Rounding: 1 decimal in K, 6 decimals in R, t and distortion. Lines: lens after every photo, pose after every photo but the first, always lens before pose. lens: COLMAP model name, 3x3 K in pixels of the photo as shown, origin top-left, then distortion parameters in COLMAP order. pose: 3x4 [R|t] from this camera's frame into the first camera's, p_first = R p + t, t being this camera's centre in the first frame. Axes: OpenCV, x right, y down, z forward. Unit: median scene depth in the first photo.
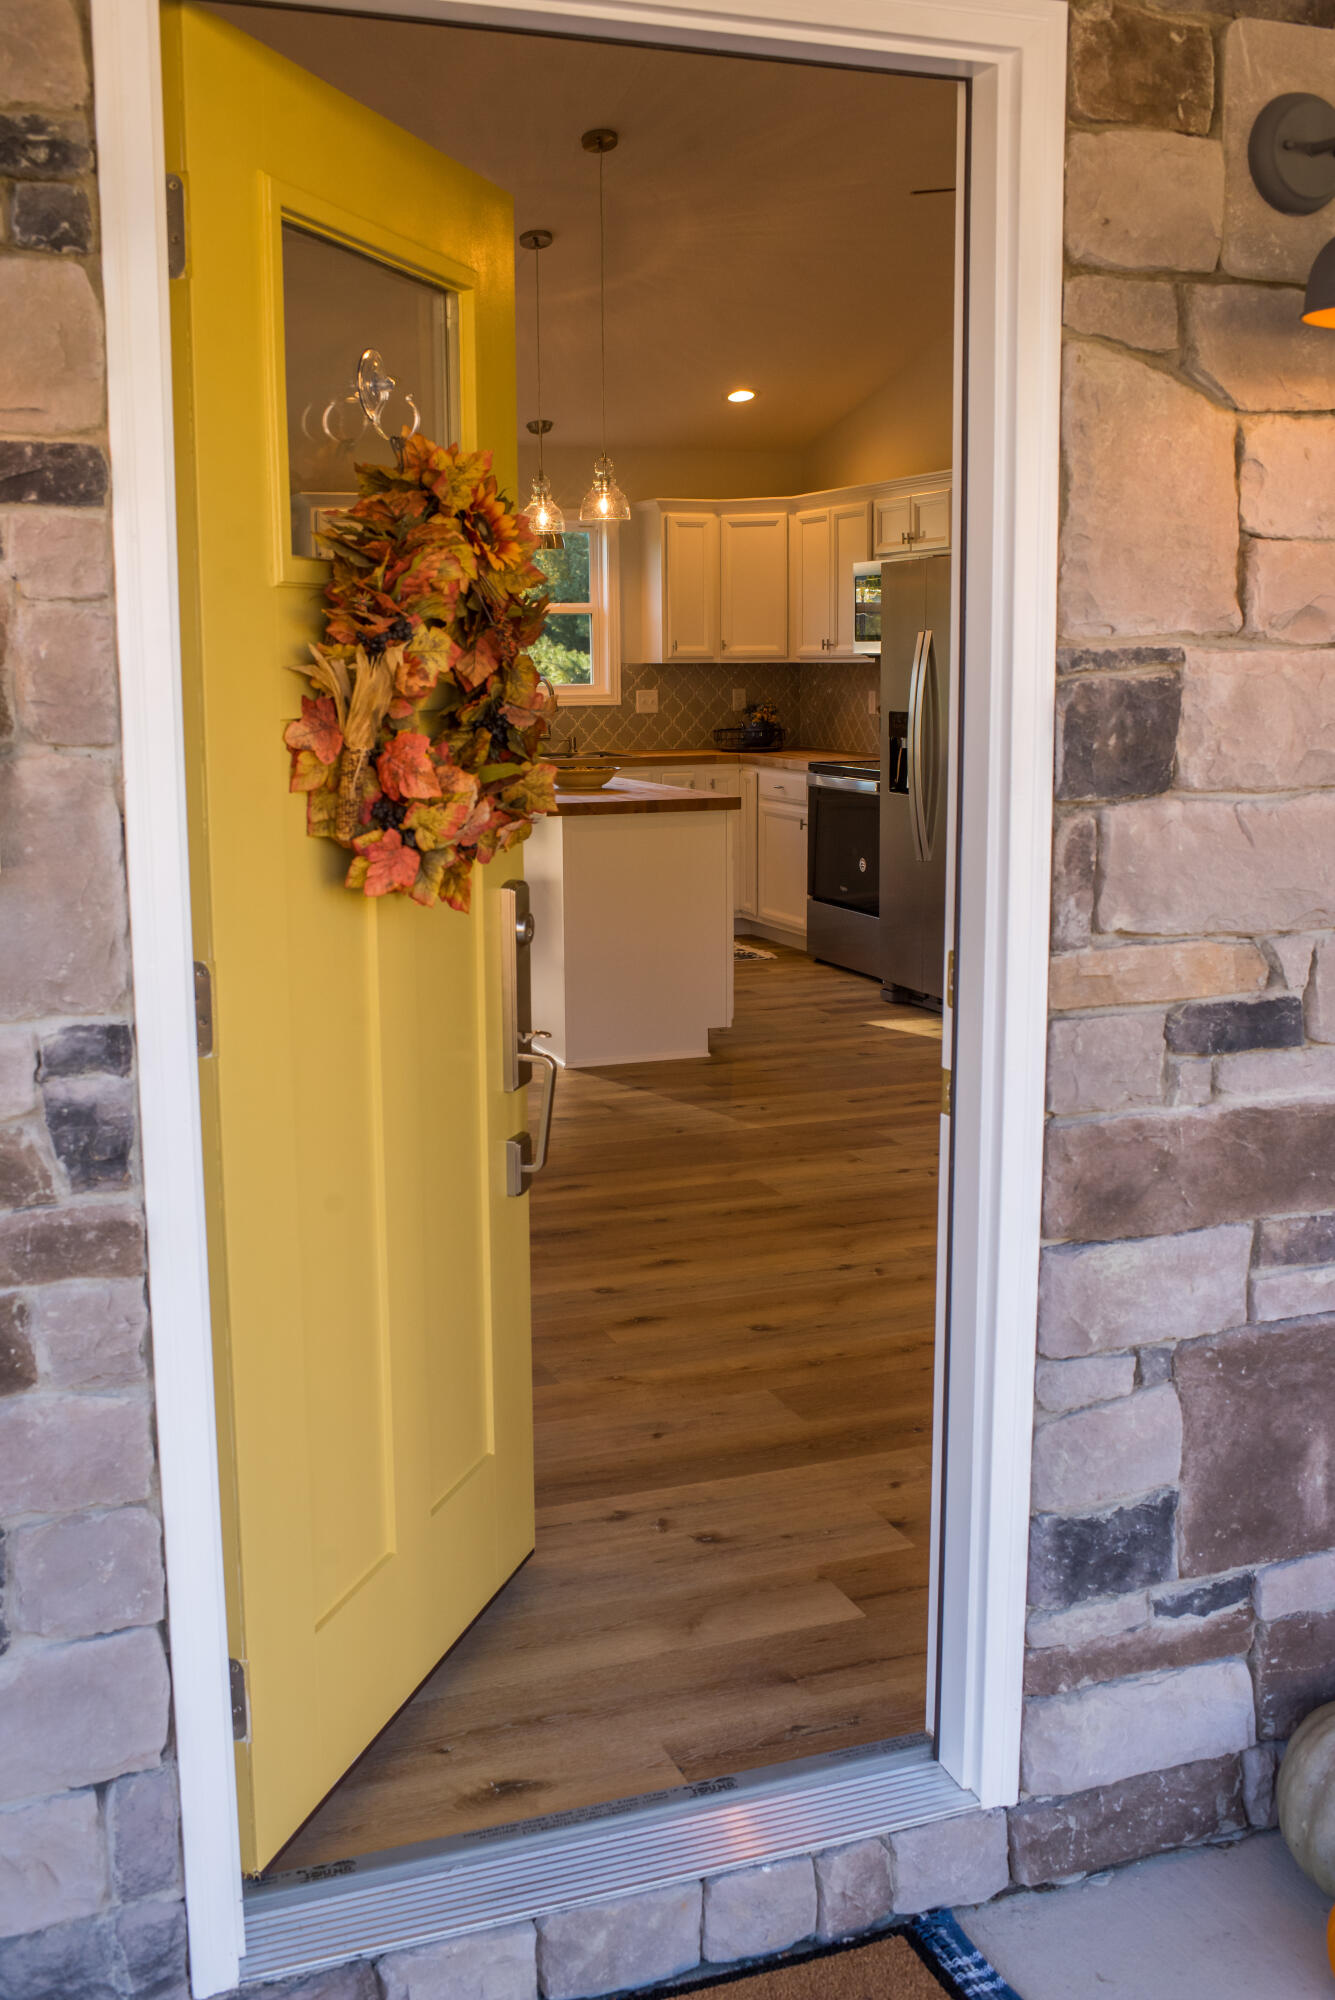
lens RADIAL K [[2000.8, 0, 667.5], [0, 2000.8, 1000.0], [0, 0, 1]] dist [-0.103568, 0.110429]
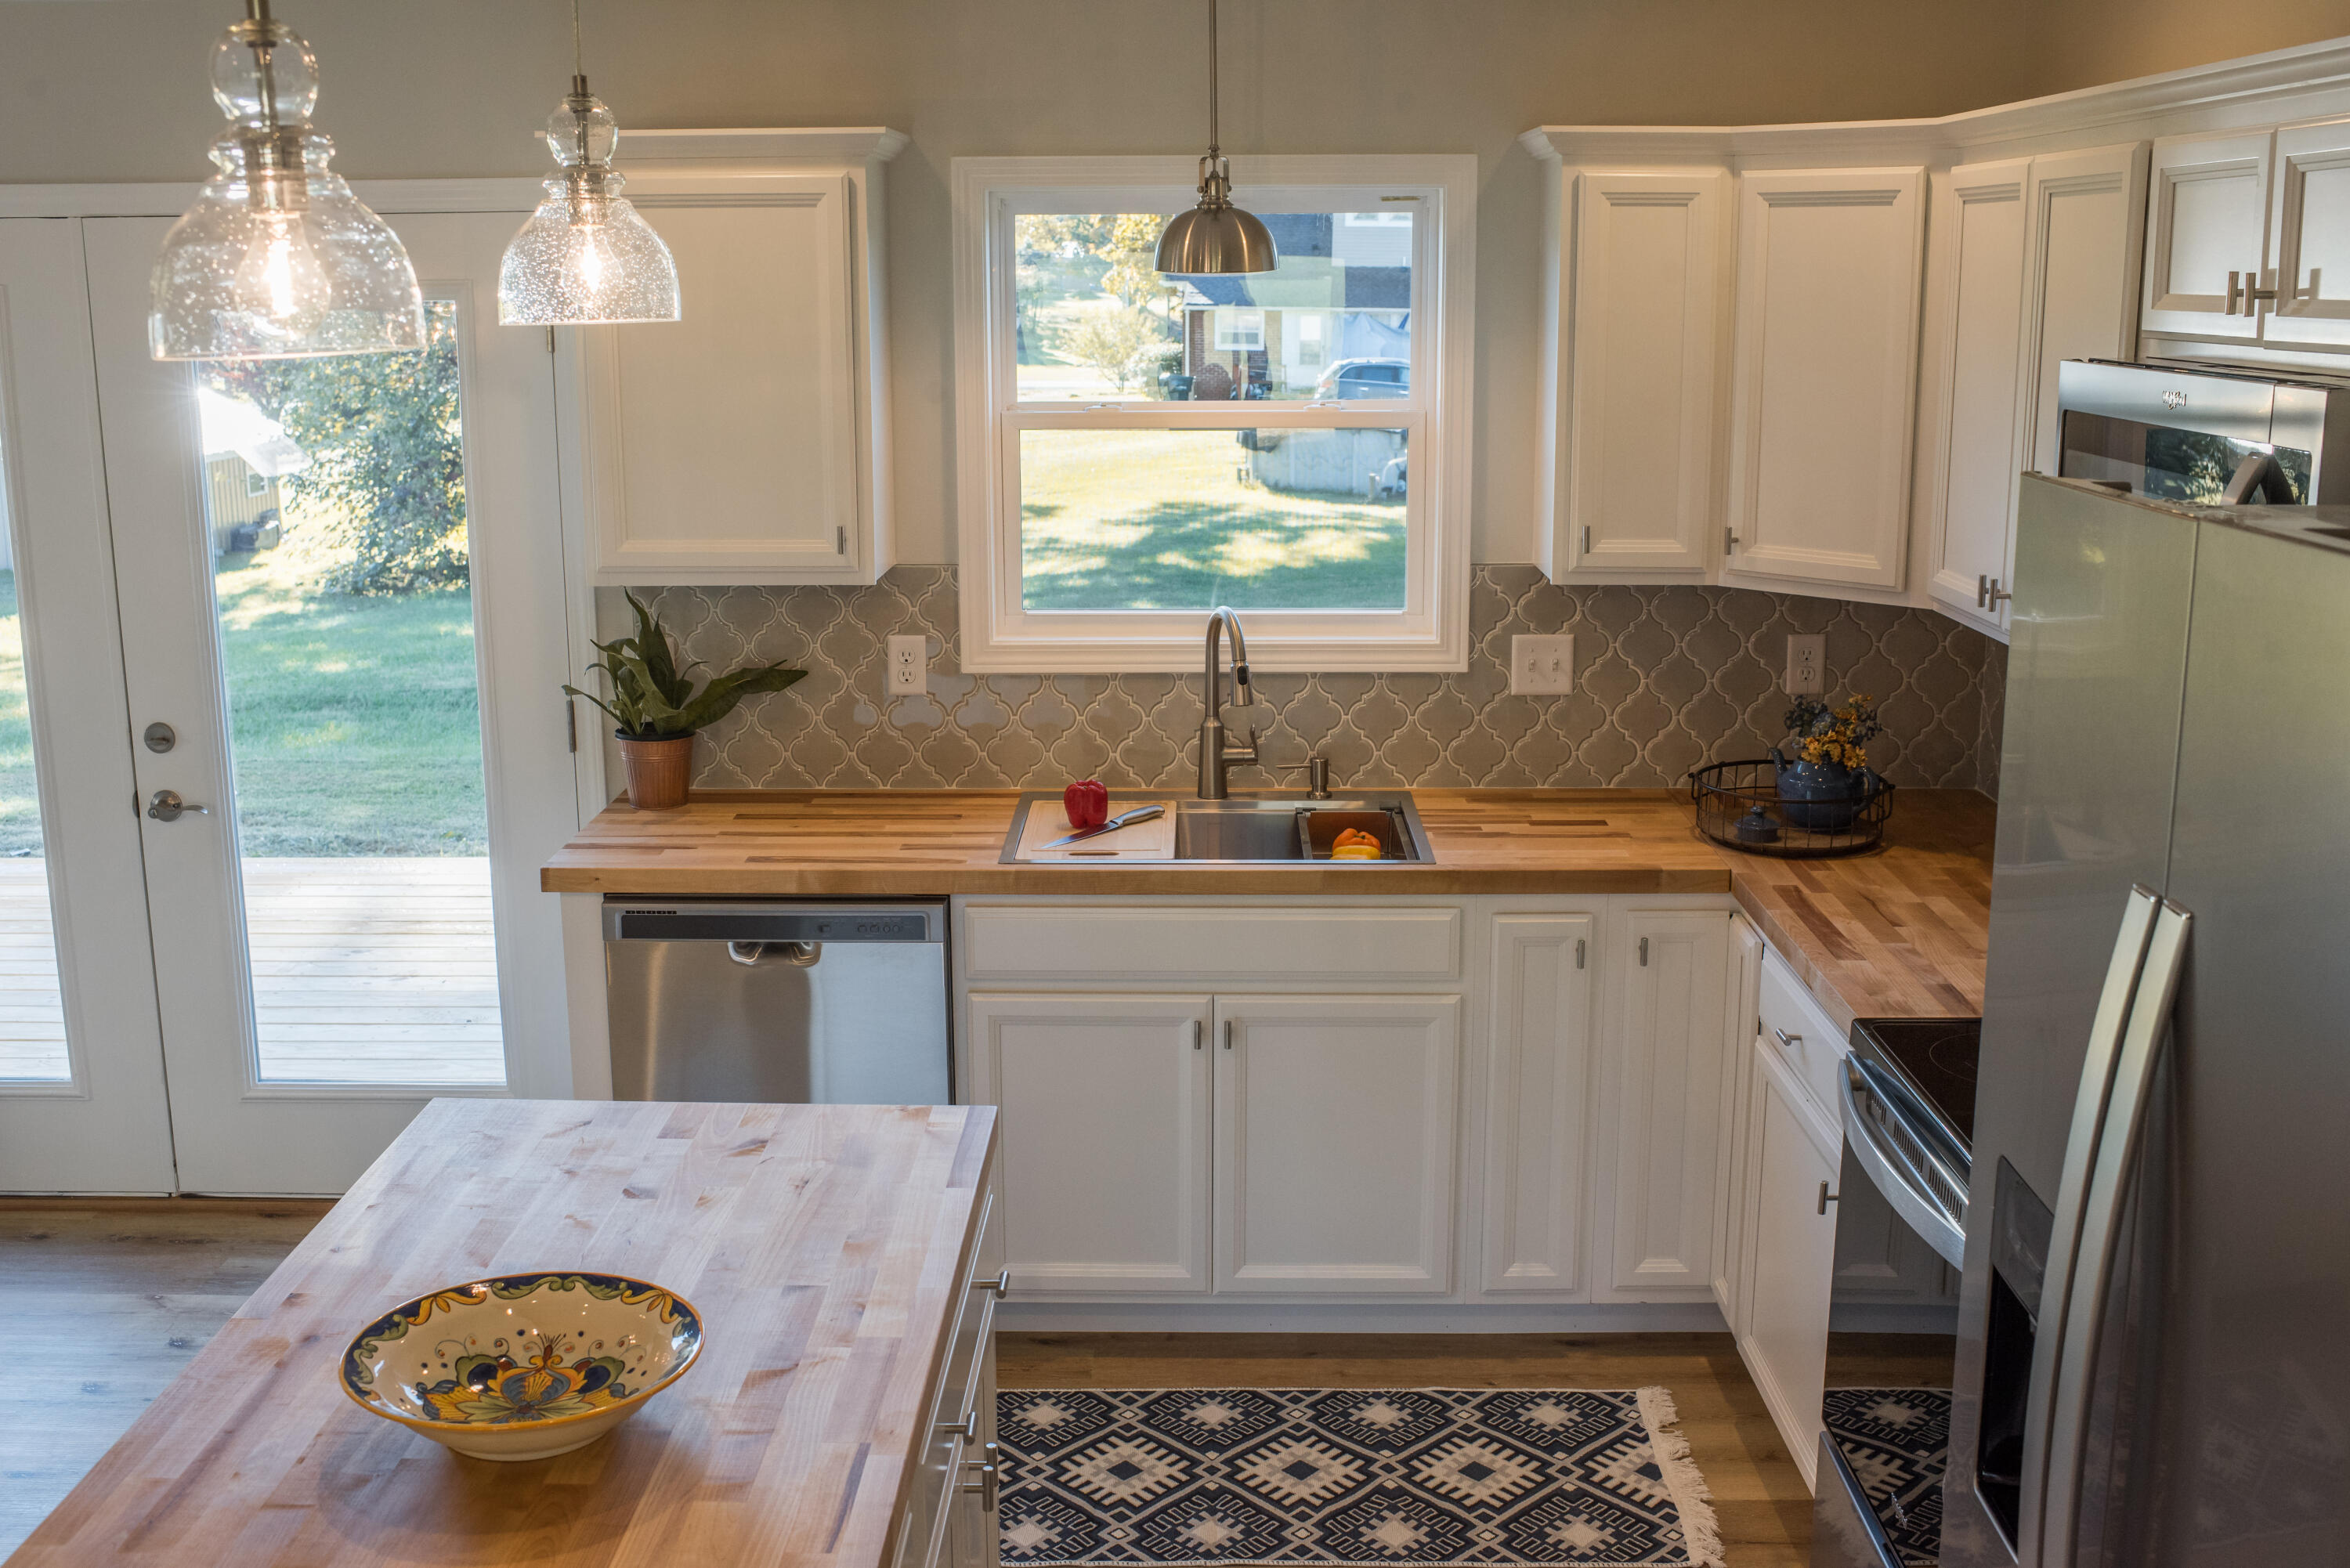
lens RADIAL K [[2350.8, 0, 1175.0], [0, 2350.8, 784.0], [0, 0, 1]] dist [-0.103568, 0.110429]
pose [[0.926691, 0.085994, -0.365853, 0.093693], [-0.068487, 0.995810, 0.060591, -0.155523], [0.369530, -0.031092, 0.928698, 0.584789]]
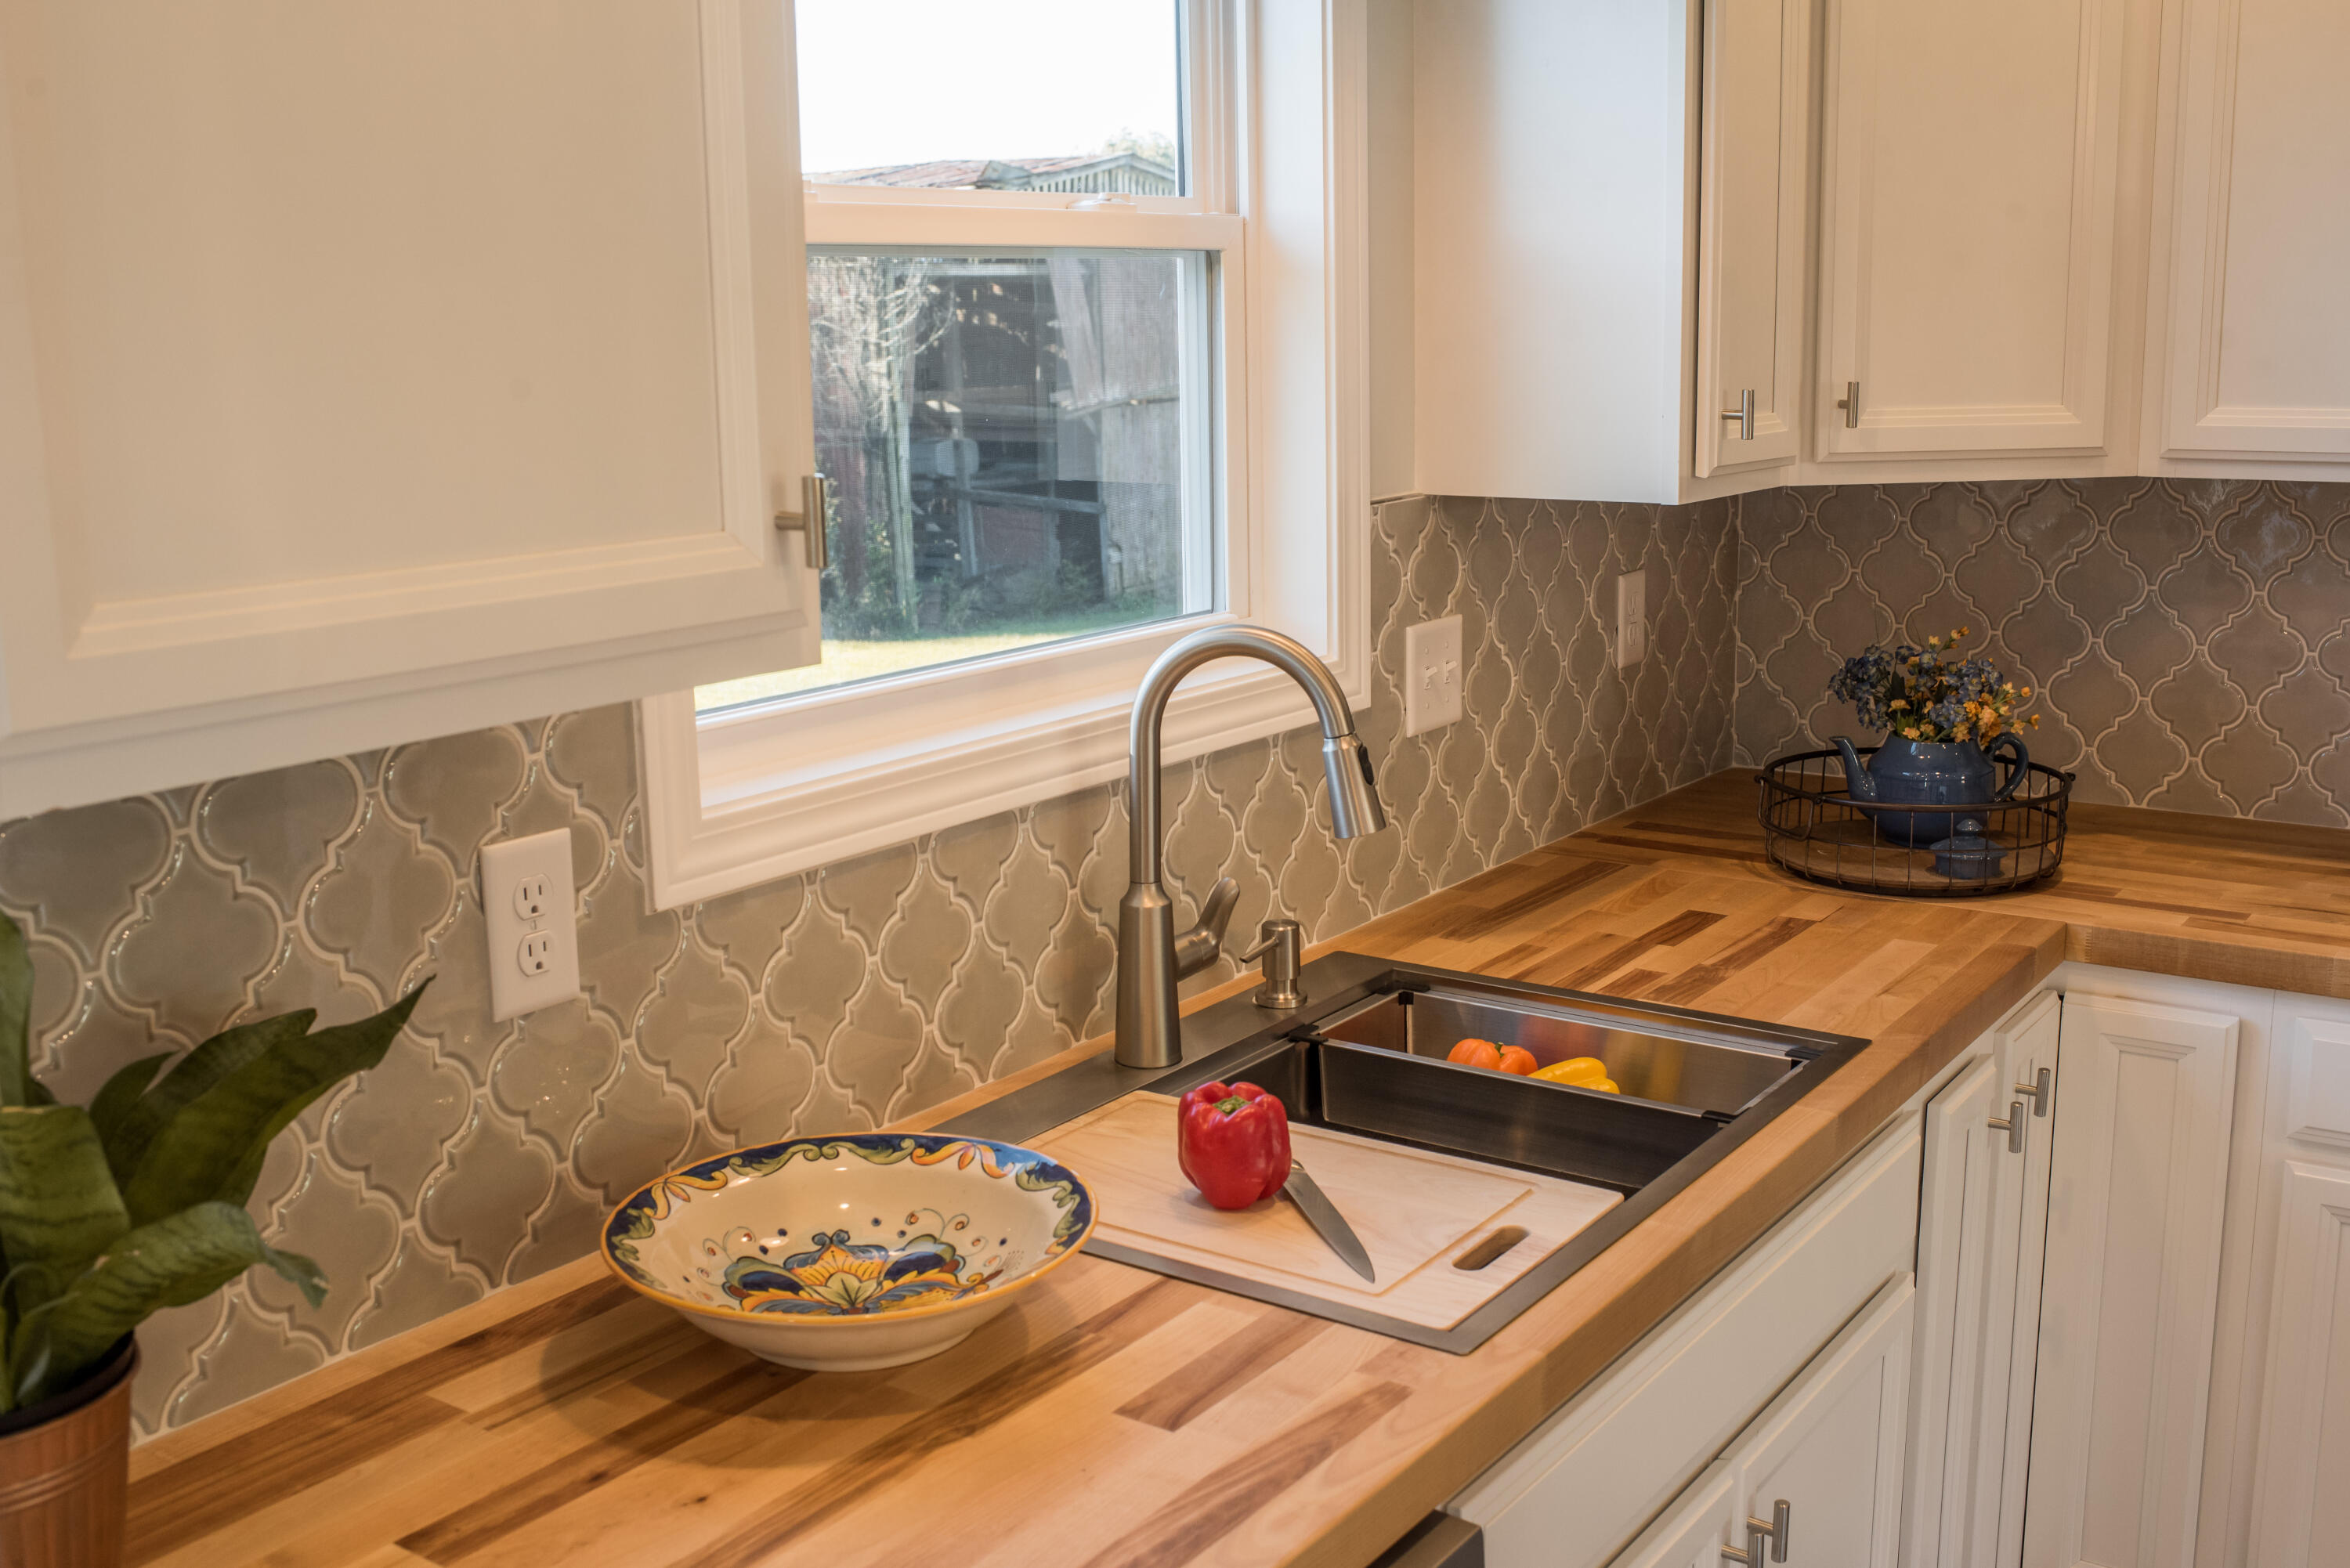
lens RADIAL K [[2350.8, 0, 1175.0], [0, 2350.8, 784.0], [0, 0, 1]] dist [-0.103568, 0.110429]
pose [[0.835863, -0.115784, 0.536588, -0.174469], [0.107108, 0.993115, 0.047446, -0.159258], [-0.538387, 0.017814, 0.842509, 0.840366]]
